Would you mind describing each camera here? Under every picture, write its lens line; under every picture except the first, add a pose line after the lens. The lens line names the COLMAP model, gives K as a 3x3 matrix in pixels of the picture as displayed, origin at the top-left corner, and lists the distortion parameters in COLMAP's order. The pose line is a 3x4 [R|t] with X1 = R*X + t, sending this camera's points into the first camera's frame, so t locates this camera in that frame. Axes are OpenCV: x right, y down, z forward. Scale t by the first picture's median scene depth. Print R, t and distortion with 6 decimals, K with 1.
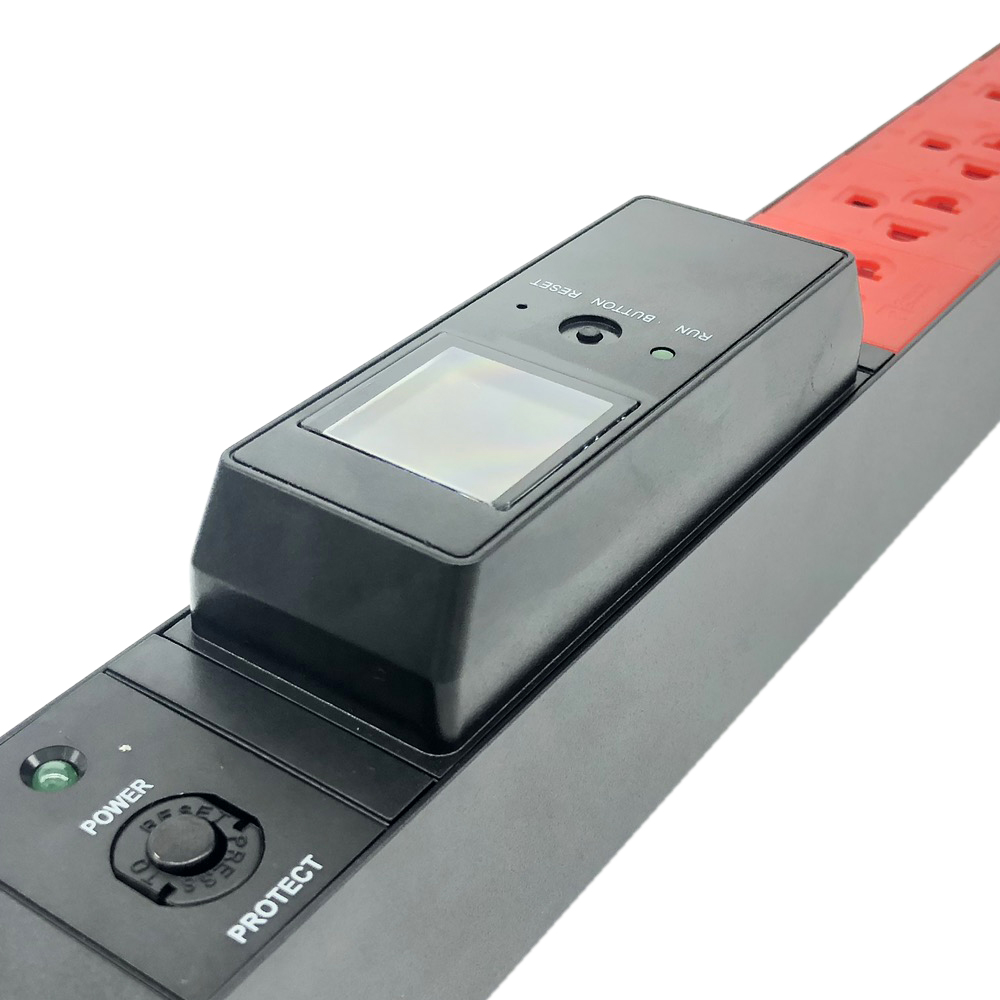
lens RADIAL K [[1650.4, 0, 500.0], [0, 1650.4, 500.0], [0, 0, 1]] dist [0.283278, -2.028562]
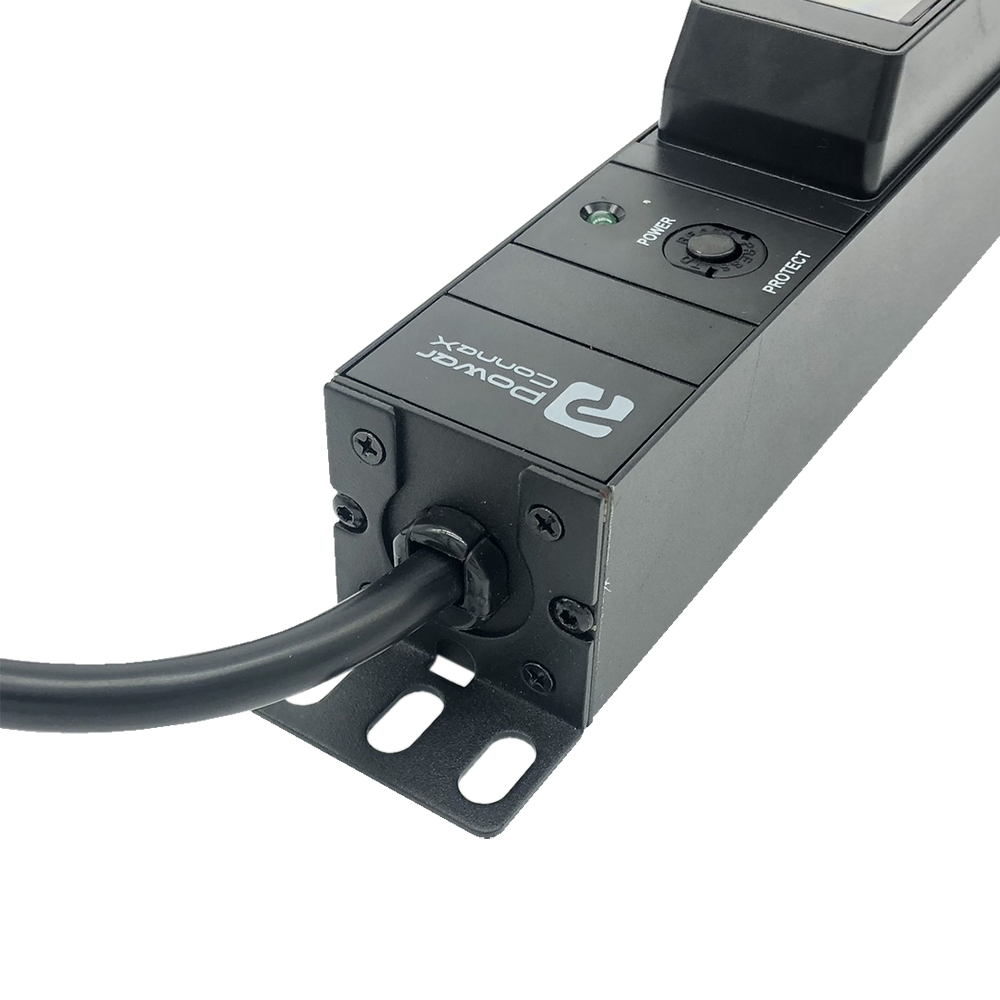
lens RADIAL K [[1650.4, 0, 500.0], [0, 1650.4, 500.0], [0, 0, 1]] dist [0.283278, -2.028562]
pose [[0.999598, -0.028088, -0.003742, -0.371336], [0.028321, 0.994568, 0.100160, 0.270642], [0.000909, -0.100226, 0.994964, -0.481827]]
